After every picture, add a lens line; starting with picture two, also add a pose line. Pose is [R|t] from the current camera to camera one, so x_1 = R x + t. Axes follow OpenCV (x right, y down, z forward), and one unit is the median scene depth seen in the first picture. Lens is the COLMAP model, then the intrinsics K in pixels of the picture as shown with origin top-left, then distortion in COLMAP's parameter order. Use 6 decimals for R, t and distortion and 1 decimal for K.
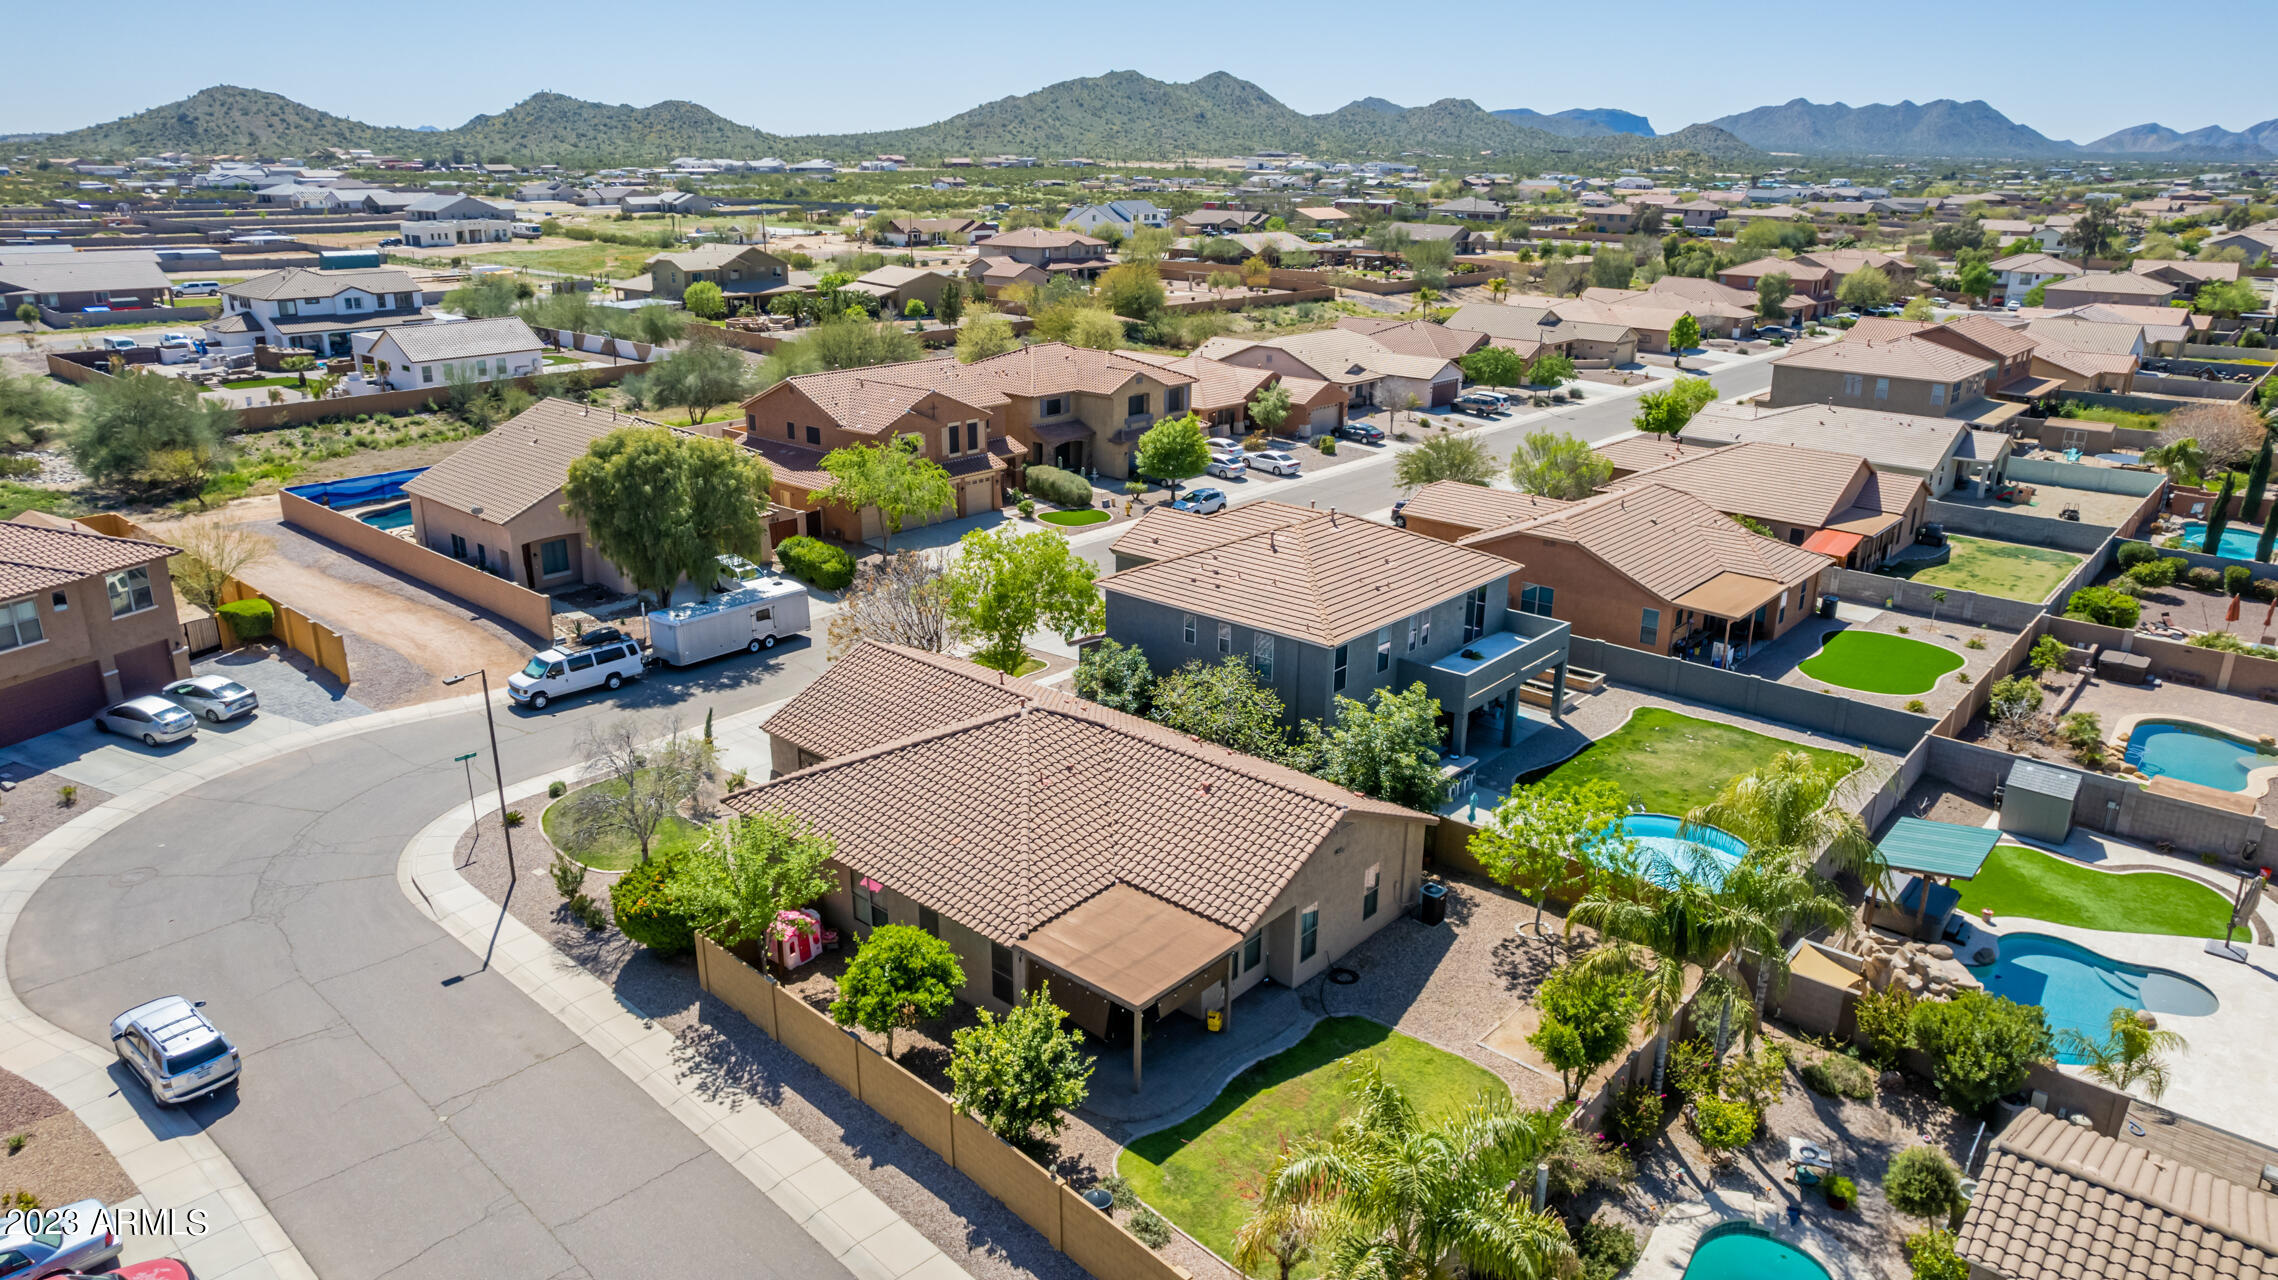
lens RADIAL K [[1456.3, 0, 1146.1], [0, 1456.3, 630.9], [0, 0, 1]] dist [-0.077292, 0.069342]
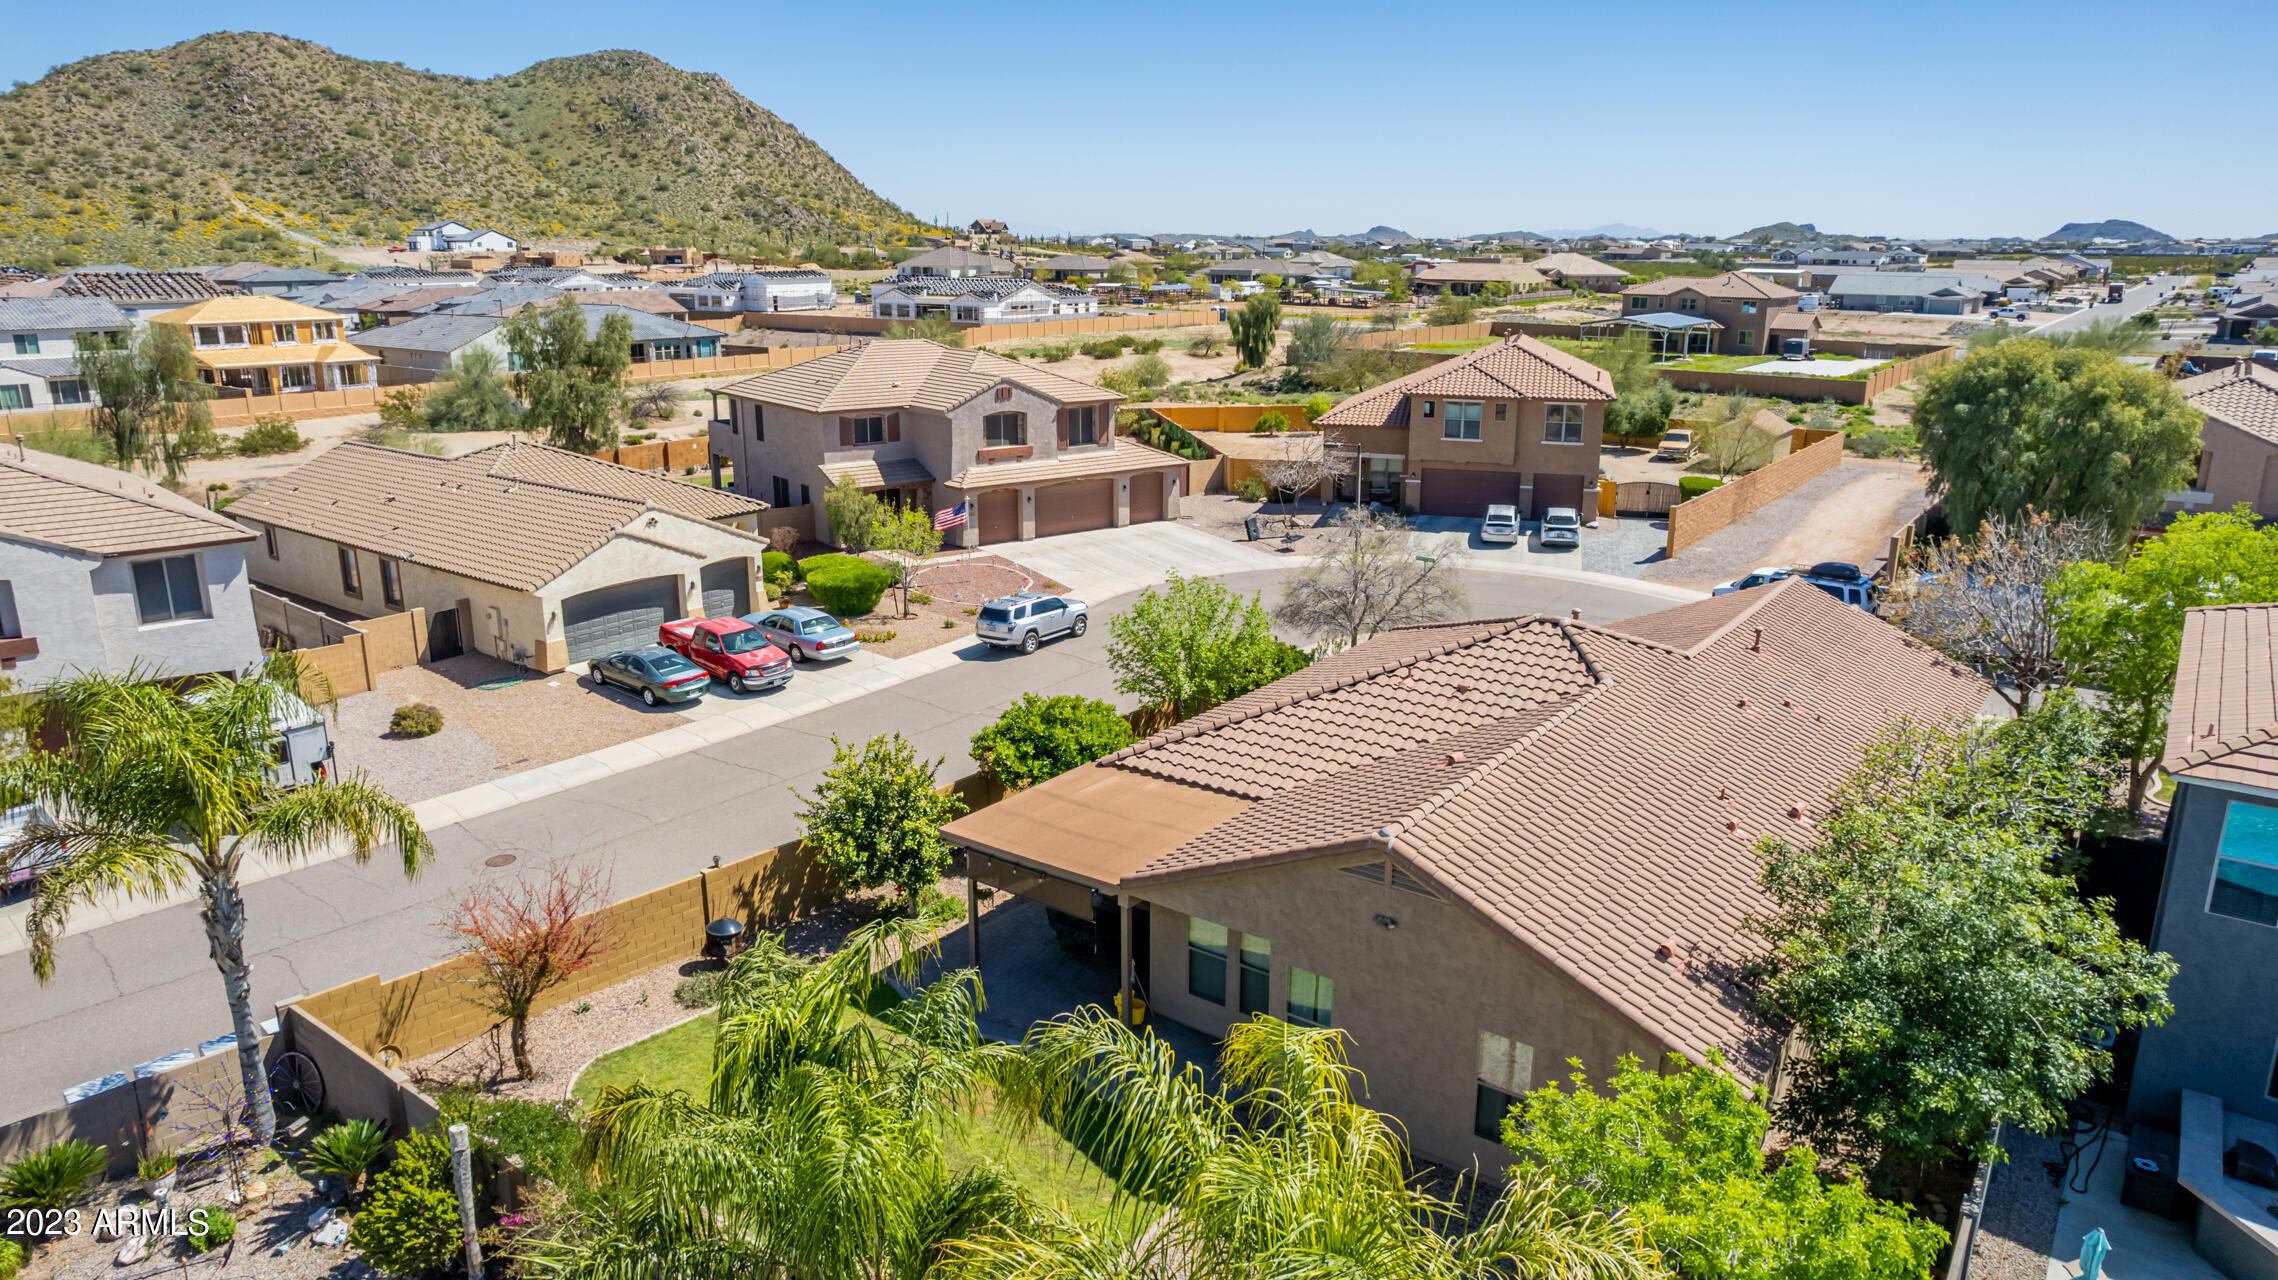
lens RADIAL K [[1456.3, 0, 1147.9], [0, 1456.3, 625.3], [0, 0, 1]] dist [-0.077292, 0.069342]
pose [[0.077160, 0.246547, -0.966054, 0.344484], [-0.313852, 0.925689, 0.211178, -0.015549], [0.946331, 0.286904, 0.148805, 0.470870]]
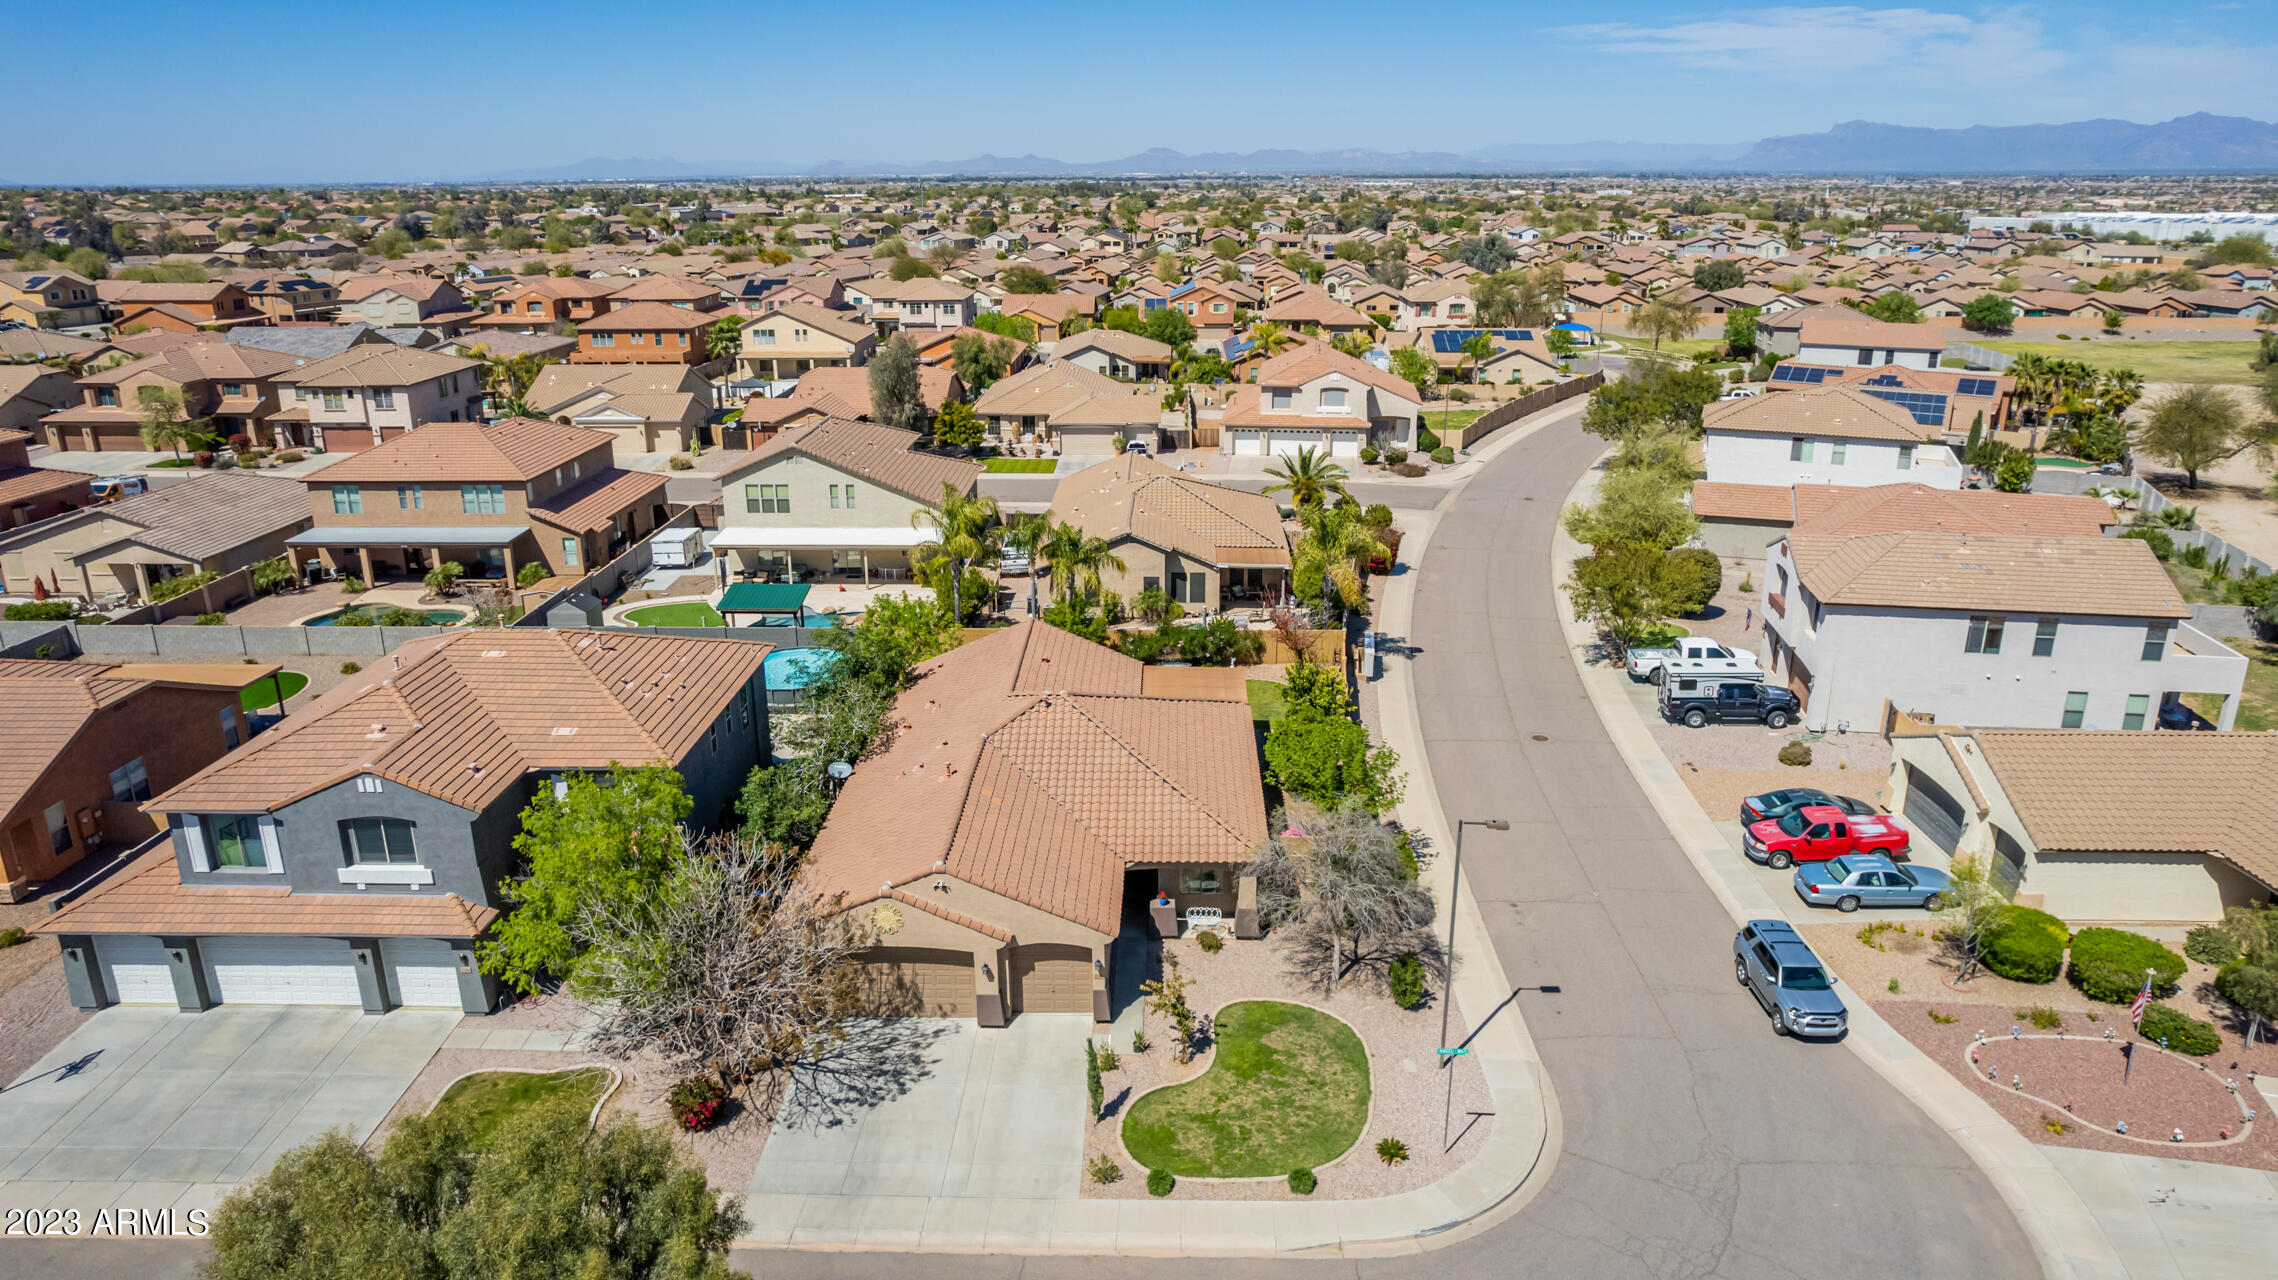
lens RADIAL K [[1456.3, 0, 1151.2], [0, 1456.3, 625.1], [0, 0, 1]] dist [-0.077292, 0.069342]
pose [[-0.645049, -0.237855, 0.726179, -0.583850], [0.234553, 0.842814, 0.484406, -0.322810], [-0.727252, 0.482793, -0.487867, 0.935713]]
